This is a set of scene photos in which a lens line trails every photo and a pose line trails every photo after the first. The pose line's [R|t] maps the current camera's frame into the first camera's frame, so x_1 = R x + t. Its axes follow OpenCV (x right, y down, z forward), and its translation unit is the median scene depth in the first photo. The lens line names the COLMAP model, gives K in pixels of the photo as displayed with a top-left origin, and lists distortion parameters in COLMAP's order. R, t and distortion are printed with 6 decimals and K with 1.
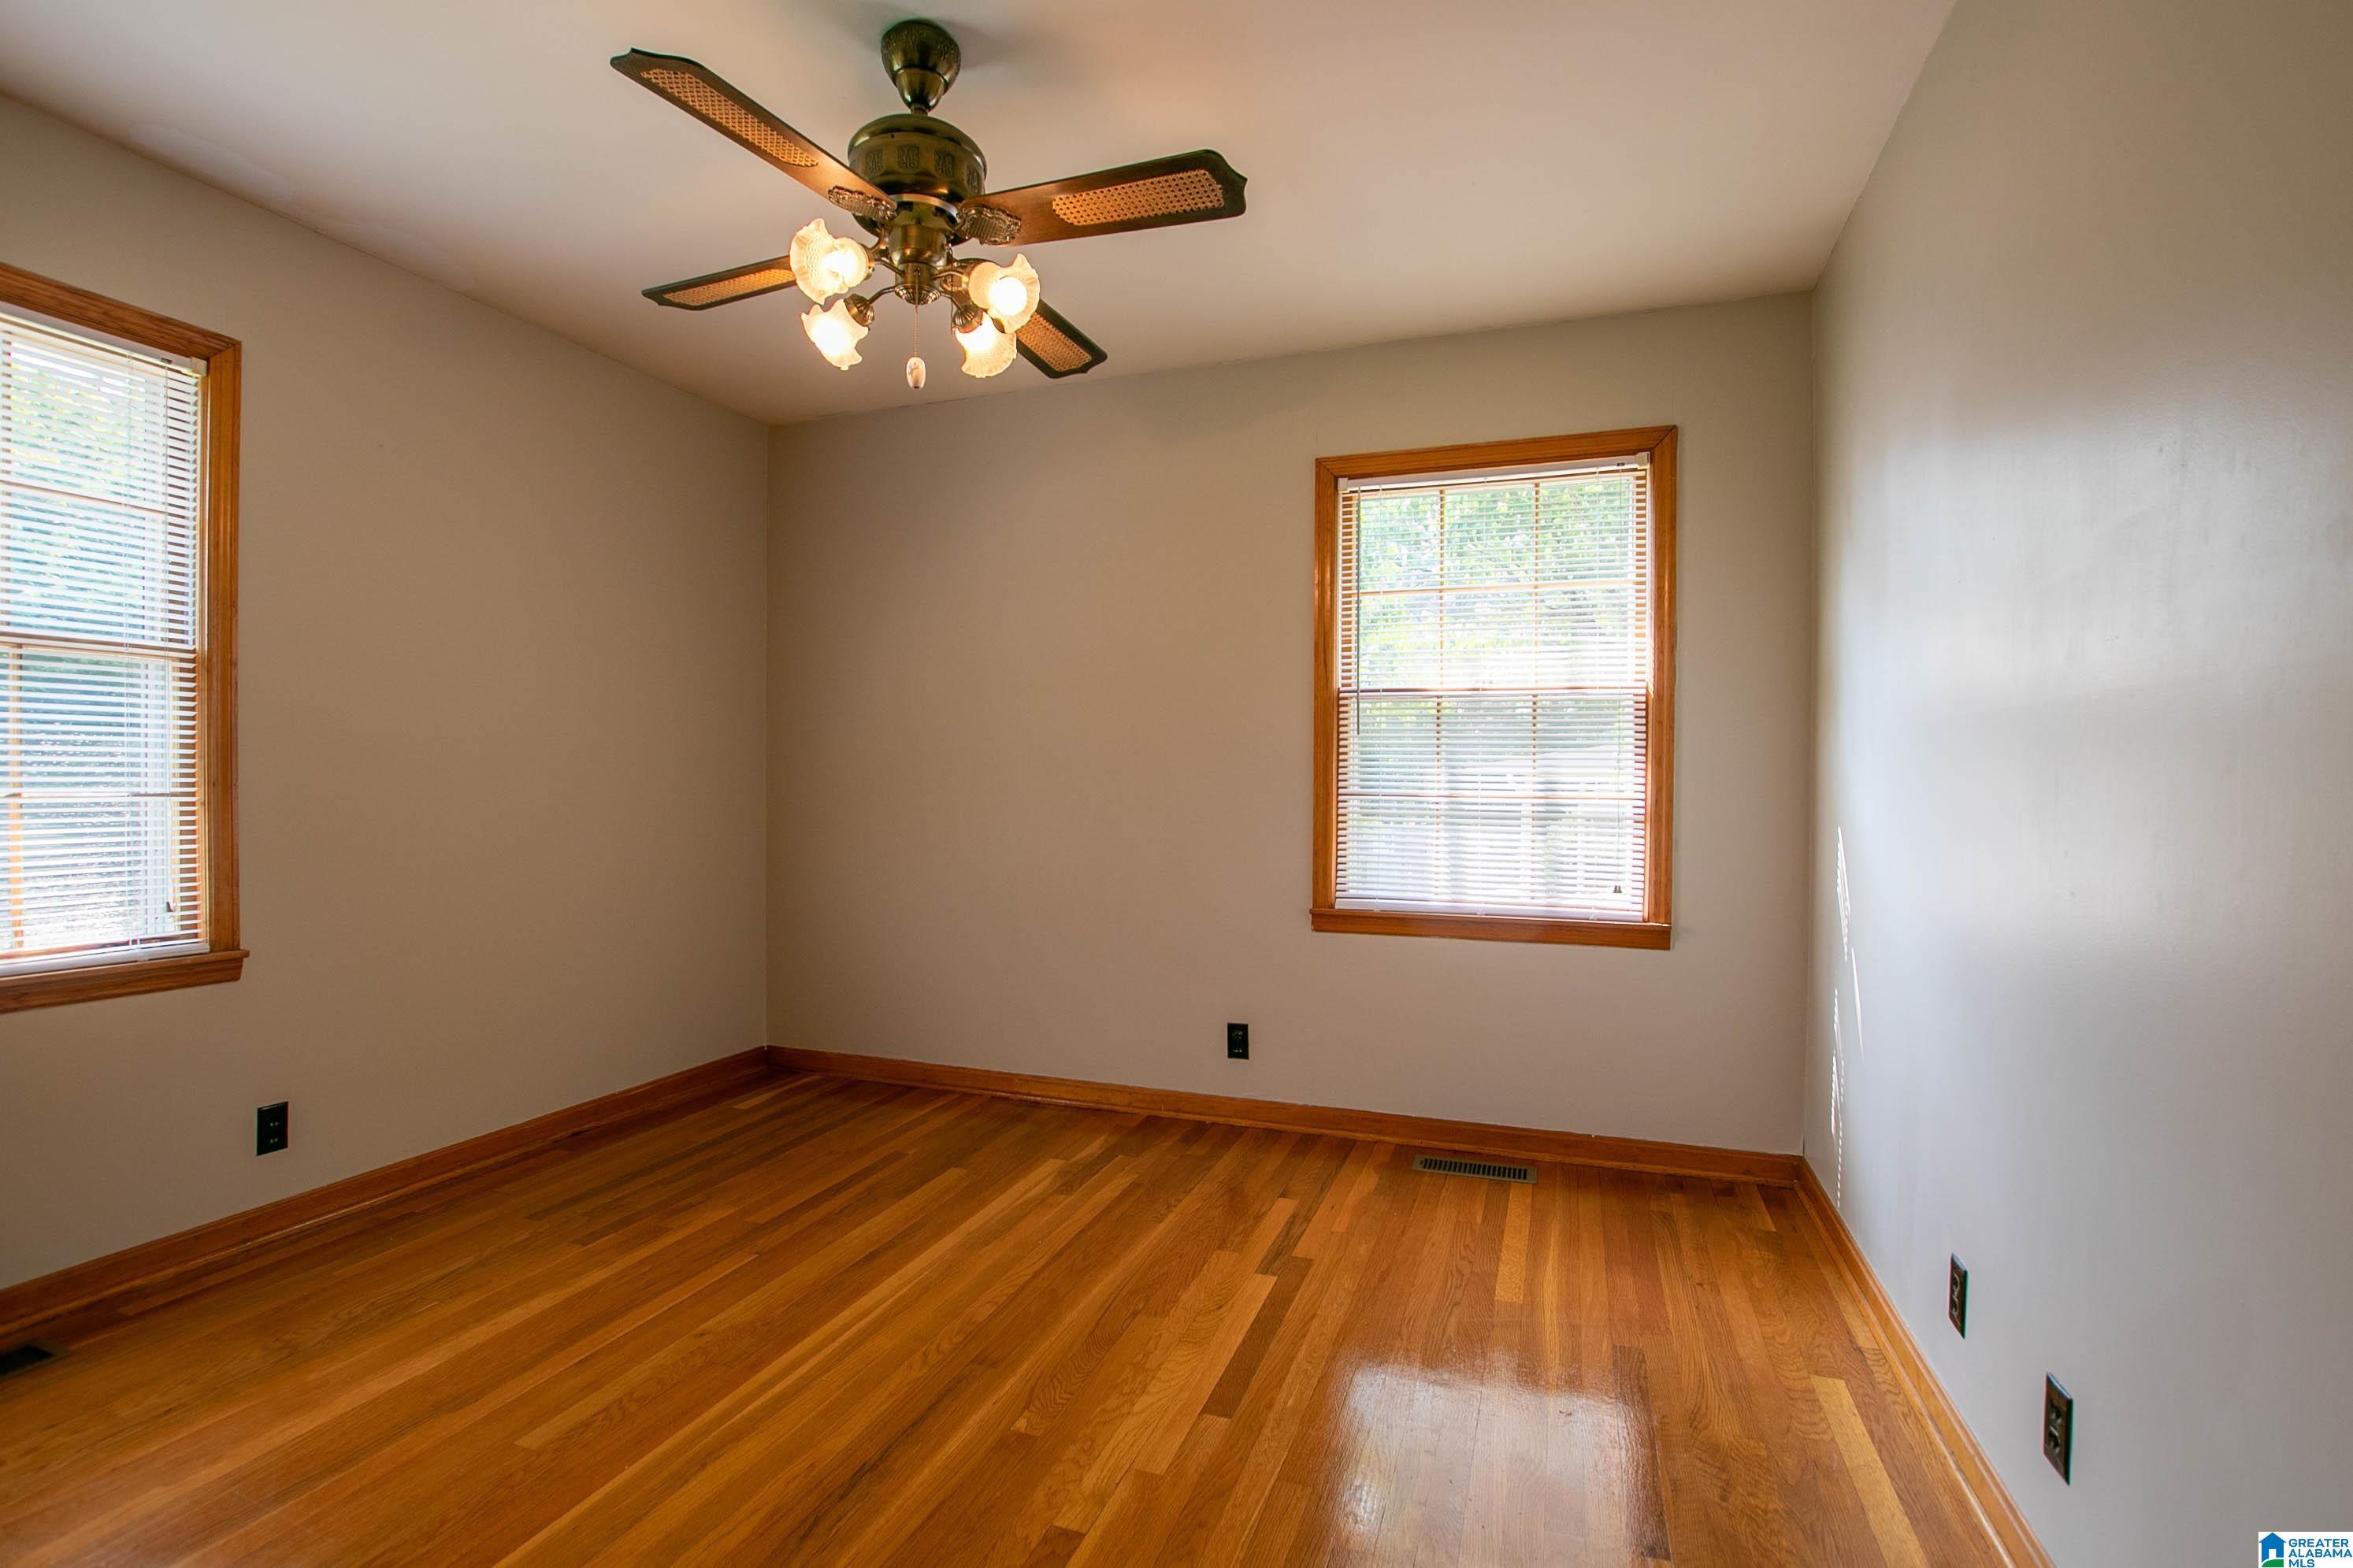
lens RADIAL K [[1093.0, 0, 1165.0], [0, 1093.0, 791.5], [0, 0, 1]] dist [-0.033619, 0.004910]
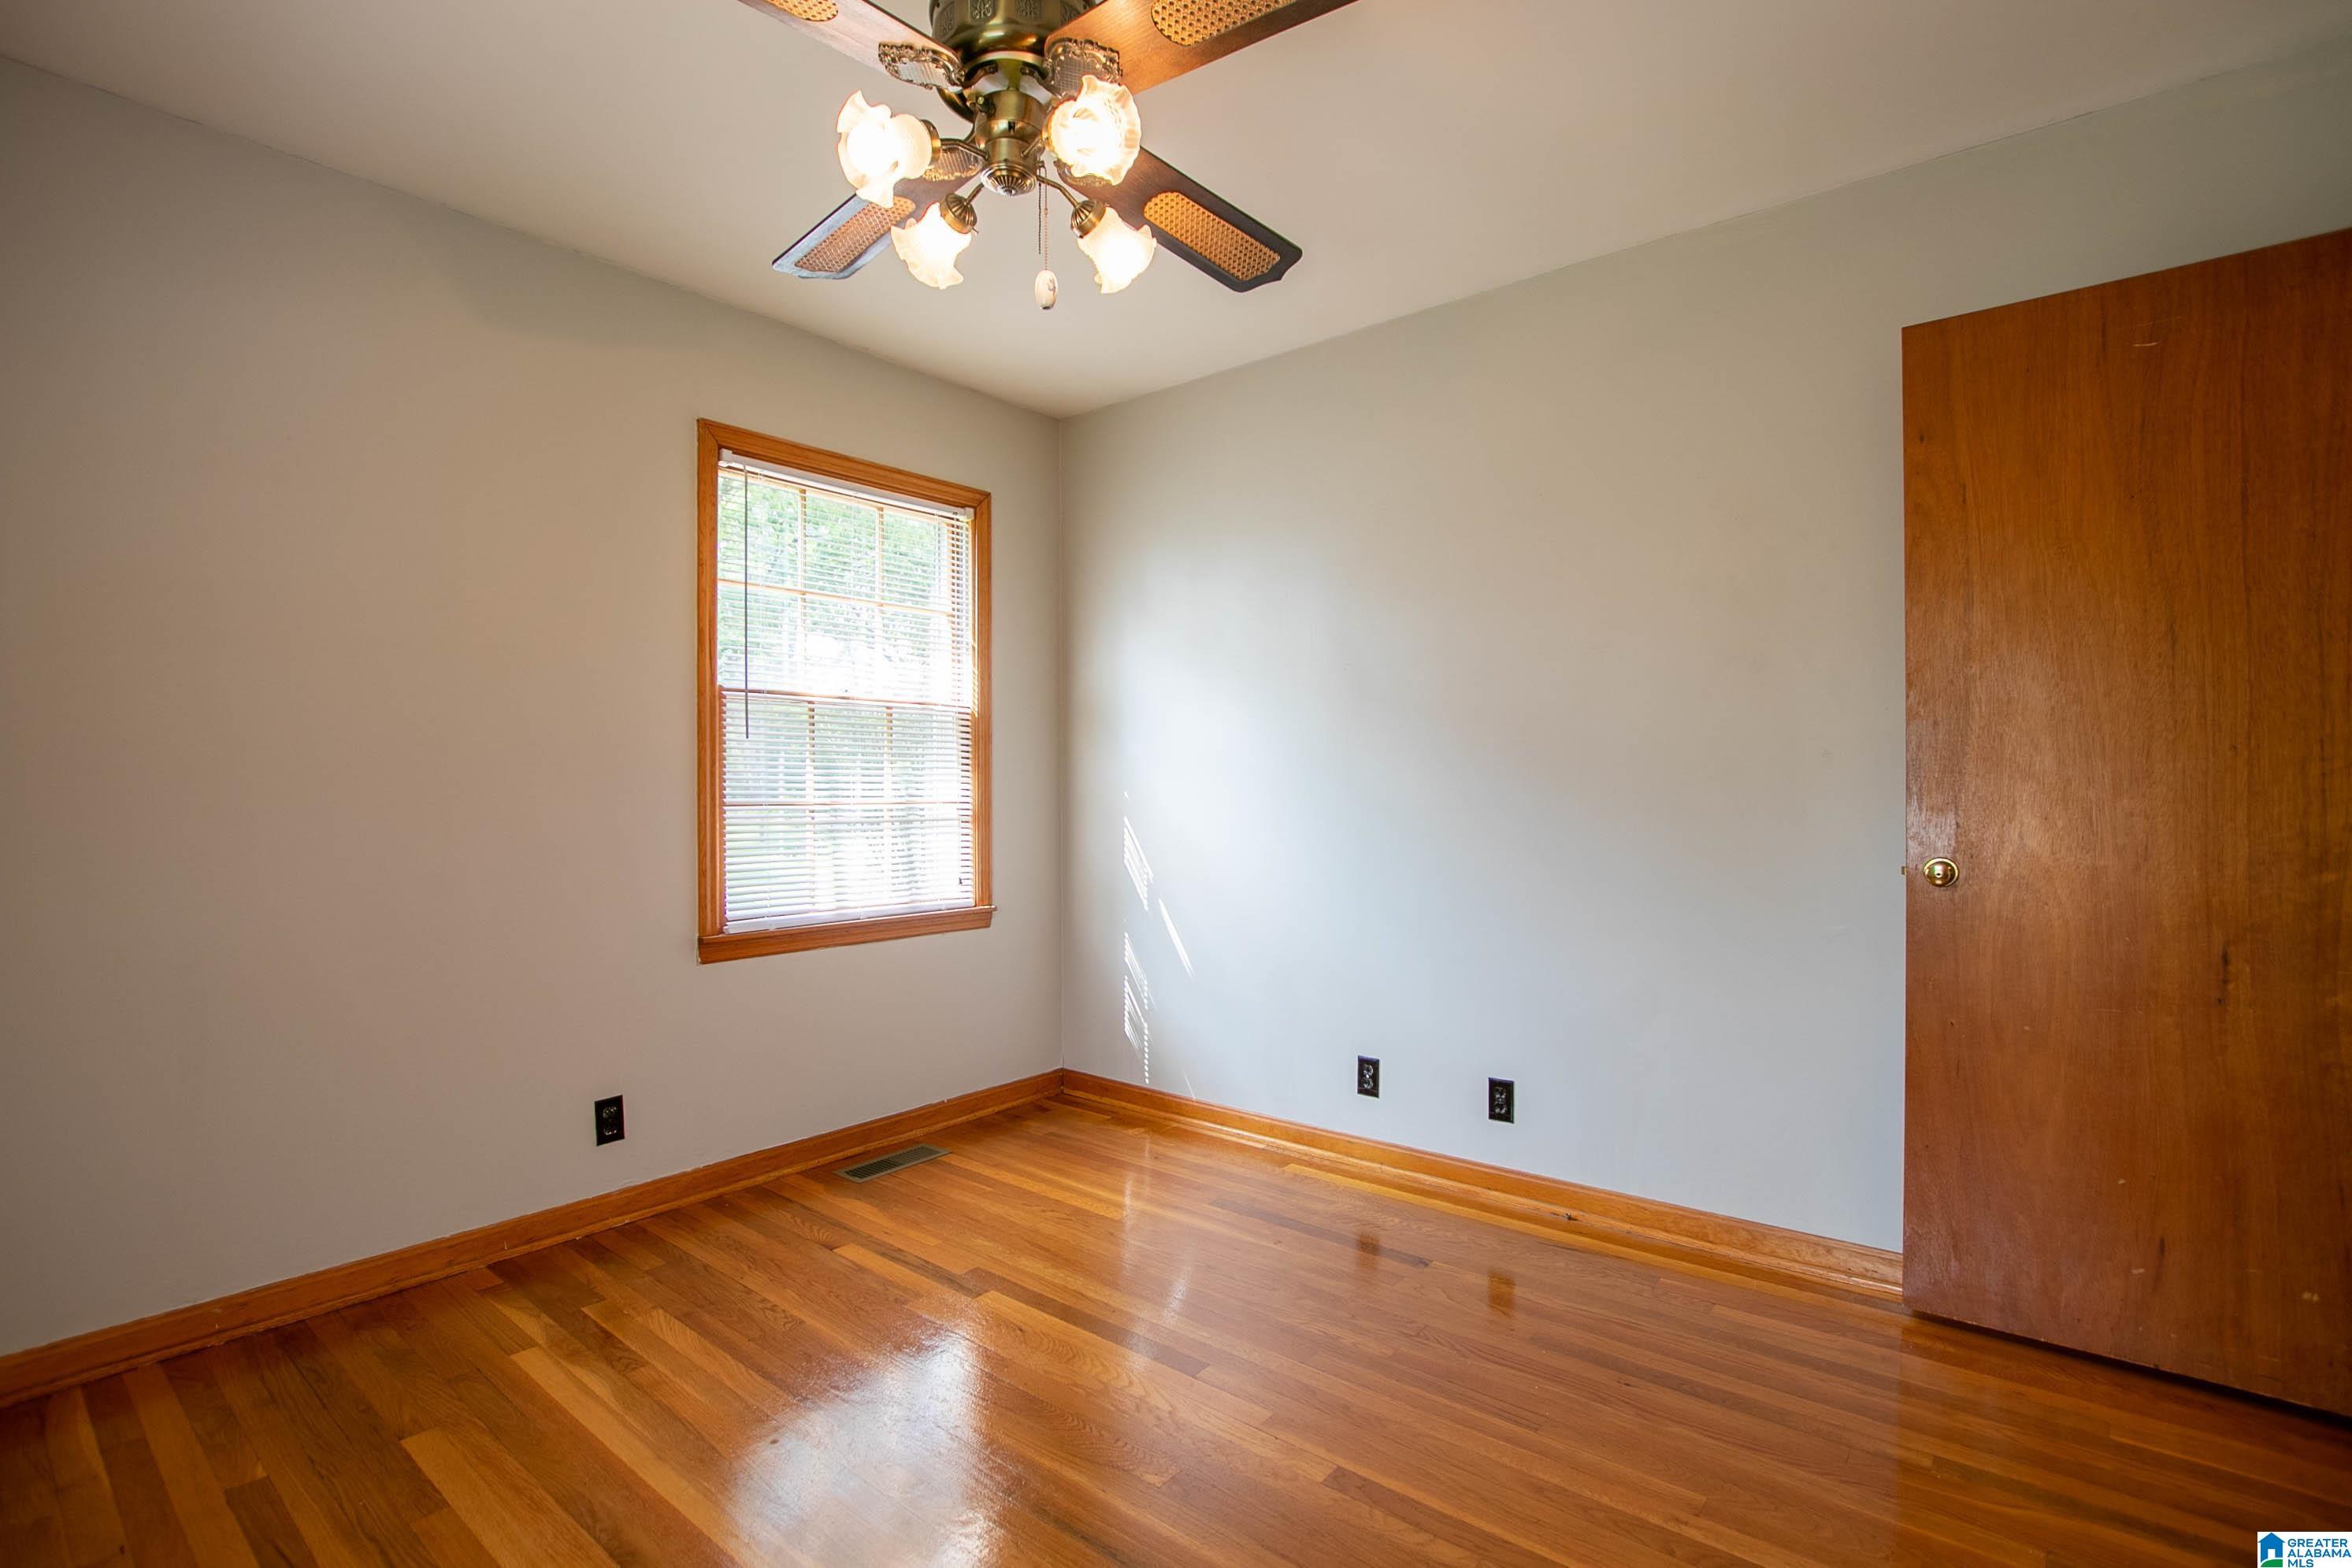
lens RADIAL K [[1092.6, 0, 1164.5], [0, 1092.6, 791.5], [0, 0, 1]] dist [-0.033619, 0.004910]
pose [[0.336427, -0.011497, 0.941639, -0.585125], [0.017089, 0.999835, 0.006102, -0.008066], [-0.941555, 0.014039, 0.336568, 0.390607]]
